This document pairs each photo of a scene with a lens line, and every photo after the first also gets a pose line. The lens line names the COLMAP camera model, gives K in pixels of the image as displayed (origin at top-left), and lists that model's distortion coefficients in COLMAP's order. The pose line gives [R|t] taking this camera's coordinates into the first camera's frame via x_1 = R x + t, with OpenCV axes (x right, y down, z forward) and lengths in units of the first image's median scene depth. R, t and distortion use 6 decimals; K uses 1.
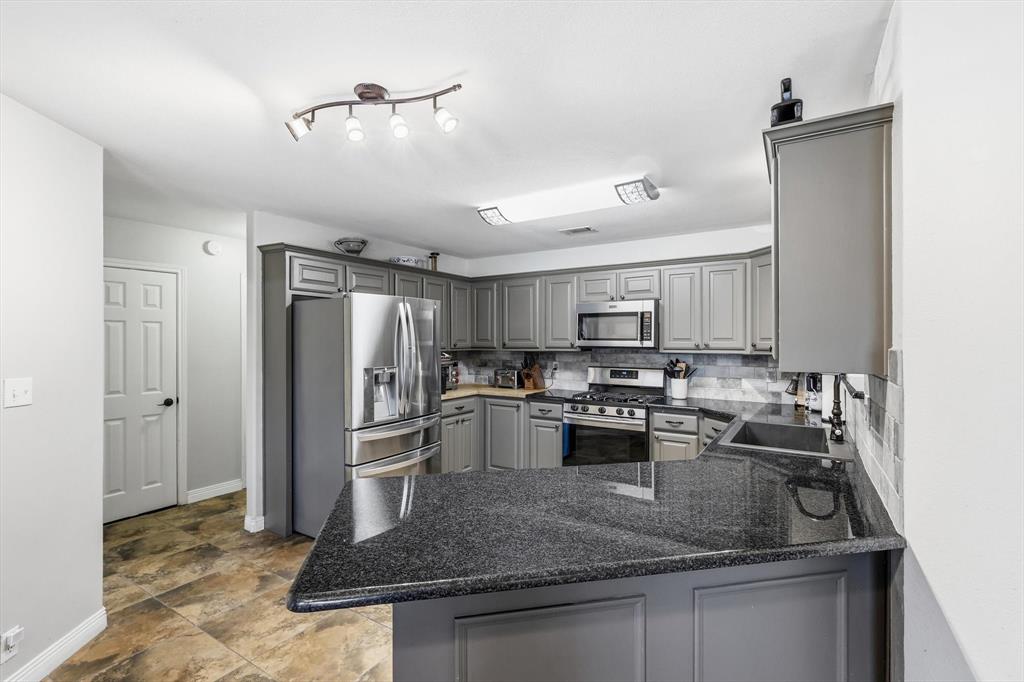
lens RADIAL K [[456.2, 0, 511.8], [0, 456.2, 343.5], [0, 0, 1]] dist [0.001353, 0.000160]
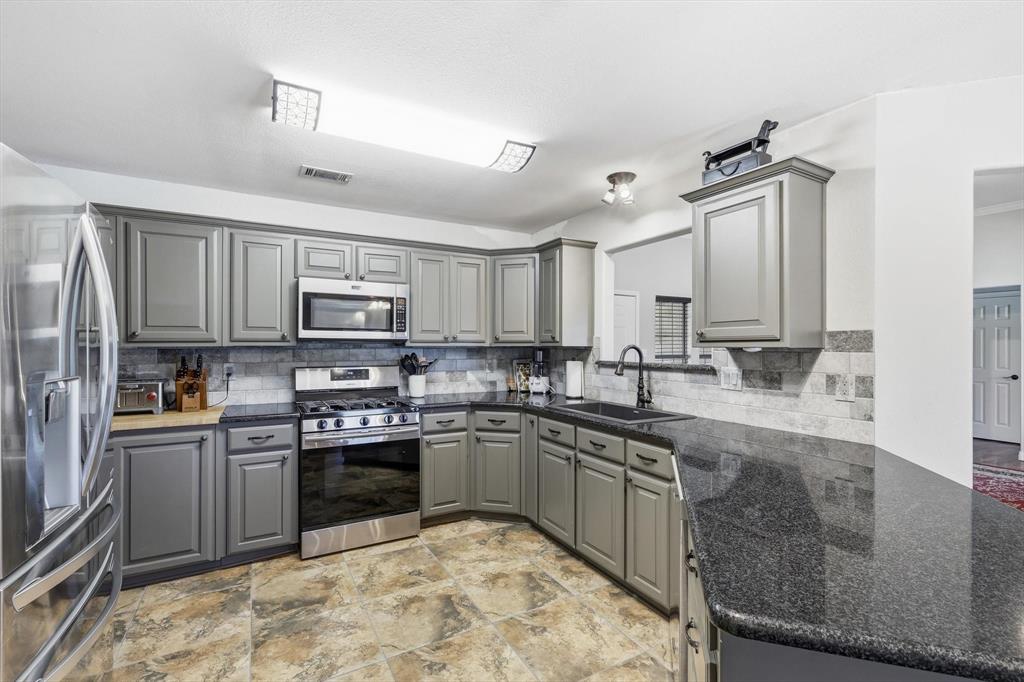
lens RADIAL K [[456.2, 0, 511.4], [0, 456.2, 344.1], [0, 0, 1]] dist [0.001353, 0.000160]
pose [[0.468691, 0.002591, 0.883358, -0.347195], [0.003783, 0.999981, -0.004940, 0.020821], [-0.883354, 0.005657, 0.468672, 0.410410]]
